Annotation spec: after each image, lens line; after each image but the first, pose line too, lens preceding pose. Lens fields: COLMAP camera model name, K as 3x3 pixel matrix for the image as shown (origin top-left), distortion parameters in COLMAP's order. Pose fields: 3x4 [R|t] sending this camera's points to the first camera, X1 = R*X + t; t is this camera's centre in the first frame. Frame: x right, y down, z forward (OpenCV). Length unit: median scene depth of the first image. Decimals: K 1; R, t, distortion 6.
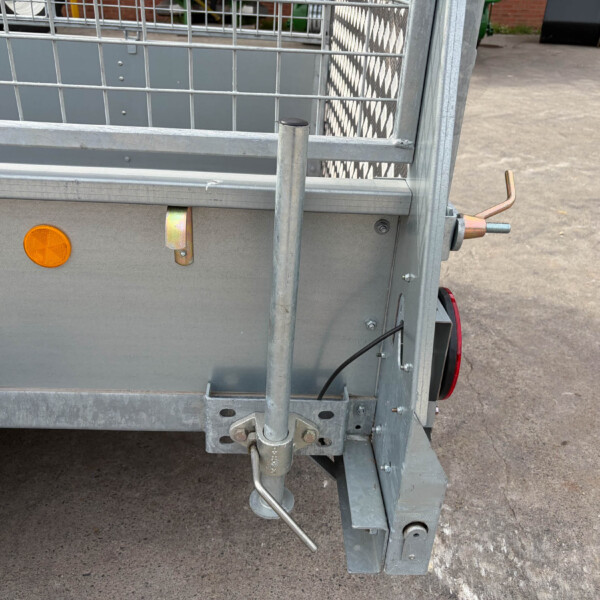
lens RADIAL K [[610.3, 0, 301.3], [0, 610.3, 299.3], [0, 0, 1]] dist [0.020449, 0.000000]
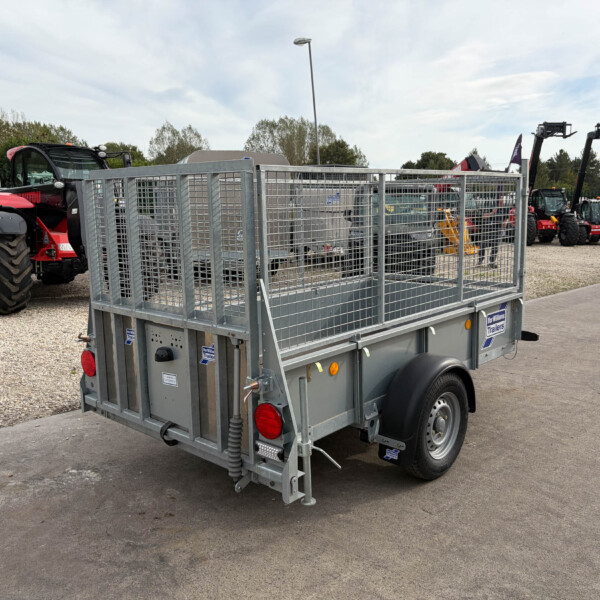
lens RADIAL K [[610.3, 0, 306.9], [0, 610.3, 301.4], [0, 0, 1]] dist [0.020449, 0.000000]
pose [[-0.697652, 0.070699, -0.712940, 1.003377], [-0.369773, 0.816798, 0.442842, -1.251194], [0.613636, 0.572575, -0.543699, 1.846650]]
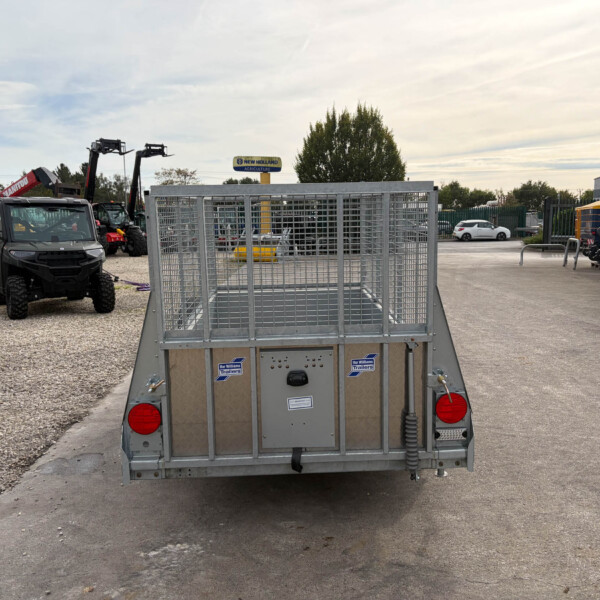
lens RADIAL K [[610.3, 0, 306.0], [0, 610.3, 300.8], [0, 0, 1]] dist [0.020449, 0.000000]
pose [[0.003435, 0.099580, -0.995024, 1.676791], [-0.466998, 0.880021, 0.086458, -0.573592], [0.884251, 0.464378, 0.049526, 0.618504]]
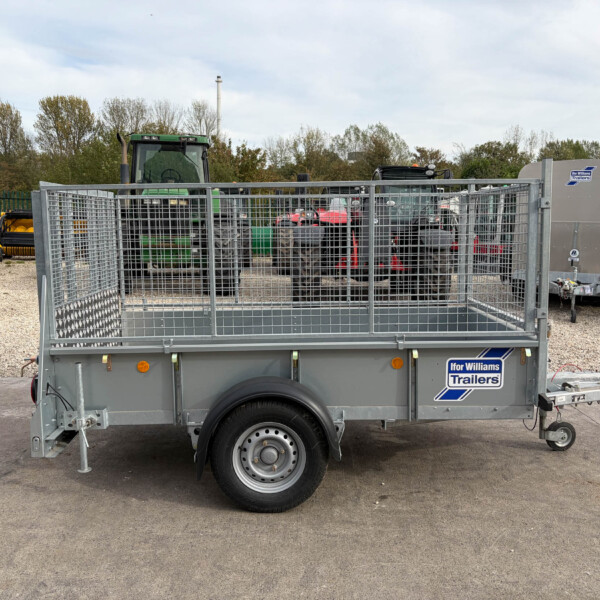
lens RADIAL K [[610.3, 0, 300.0], [0, 610.3, 295.6], [0, 0, 1]] dist [0.020449, 0.000000]
pose [[-0.998429, -0.051544, 0.021968, -0.716096], [-0.028869, 0.809268, 0.586730, -1.652742], [-0.048020, 0.585175, -0.809484, 2.431380]]
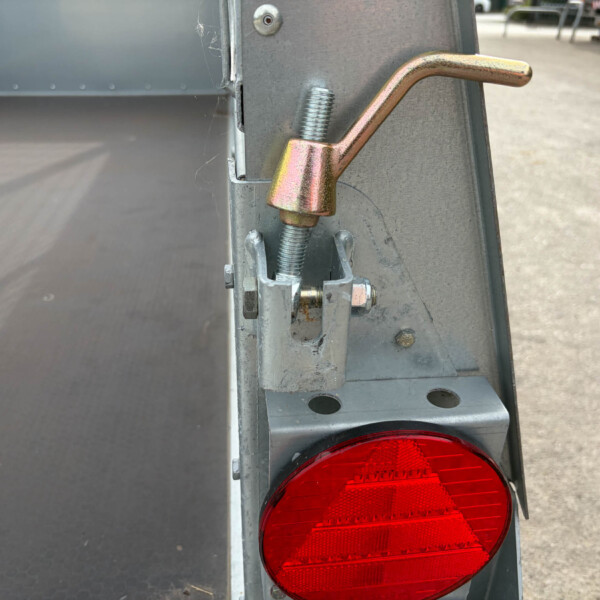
lens RADIAL K [[610.3, 0, 300.4], [0, 610.3, 300.1], [0, 0, 1]] dist [0.020449, 0.000000]
pose [[0.056852, 0.423042, -0.904325, 0.221216], [-0.501574, 0.795287, 0.340503, -0.479108], [0.863245, 0.434227, 0.257400, 1.066608]]
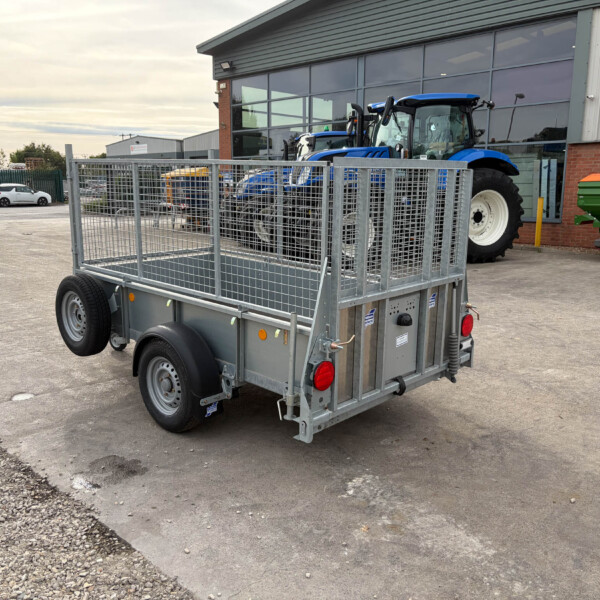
lens RADIAL K [[610.3, 0, 311.3], [0, 610.3, 295.2], [0, 0, 1]] dist [0.020449, 0.000000]
pose [[0.706673, 0.100513, -0.700364, 1.258544], [-0.322947, 0.926554, -0.192881, 0.167326], [0.629538, 0.362485, 0.687231, -0.814902]]
